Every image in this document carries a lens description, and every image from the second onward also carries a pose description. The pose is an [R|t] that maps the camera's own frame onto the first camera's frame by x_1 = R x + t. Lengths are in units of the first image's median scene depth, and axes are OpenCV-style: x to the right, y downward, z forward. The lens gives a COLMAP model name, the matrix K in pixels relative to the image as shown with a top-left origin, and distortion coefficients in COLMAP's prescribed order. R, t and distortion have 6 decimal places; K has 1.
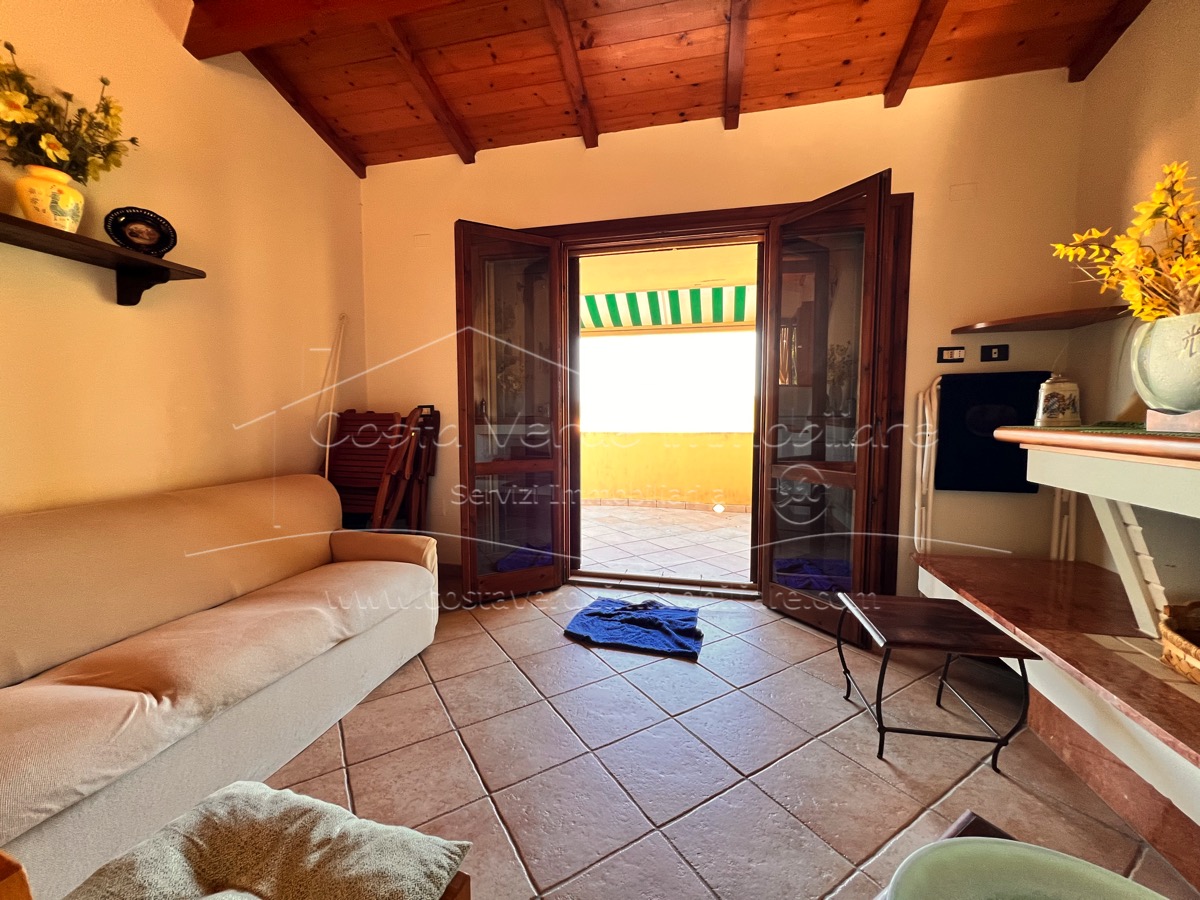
lens RADIAL K [[482.0, 0, 597.4], [0, 482.0, 448.0], [0, 0, 1]] dist [-0.010947, -0.000226]
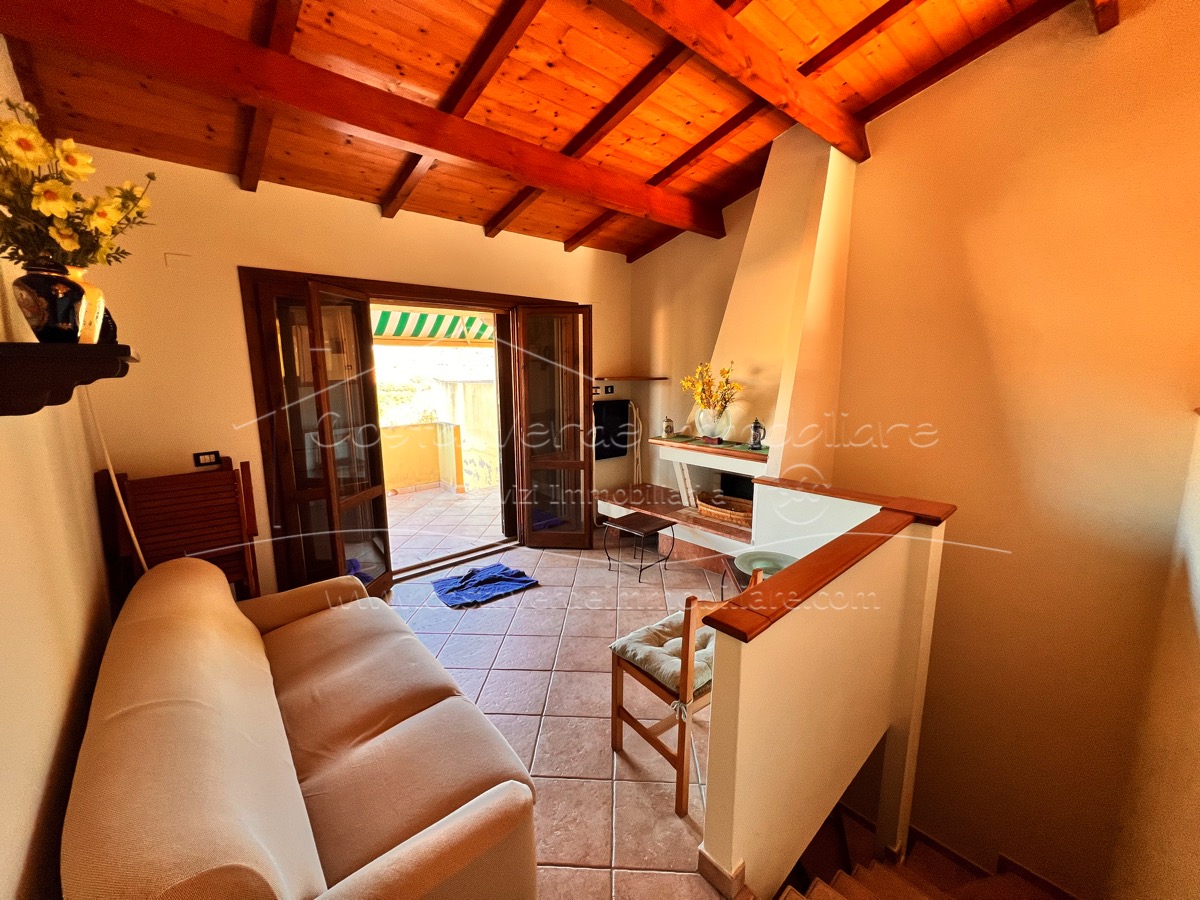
lens RADIAL K [[479.5, 0, 600.5], [0, 479.5, 449.0], [0, 0, 1]] dist [0.000832, 0.000035]
pose [[0.567073, -0.138964, 0.811861, -0.852812], [0.064391, 0.990128, 0.124501, -0.203423], [-0.821147, -0.018325, 0.570423, -0.123128]]
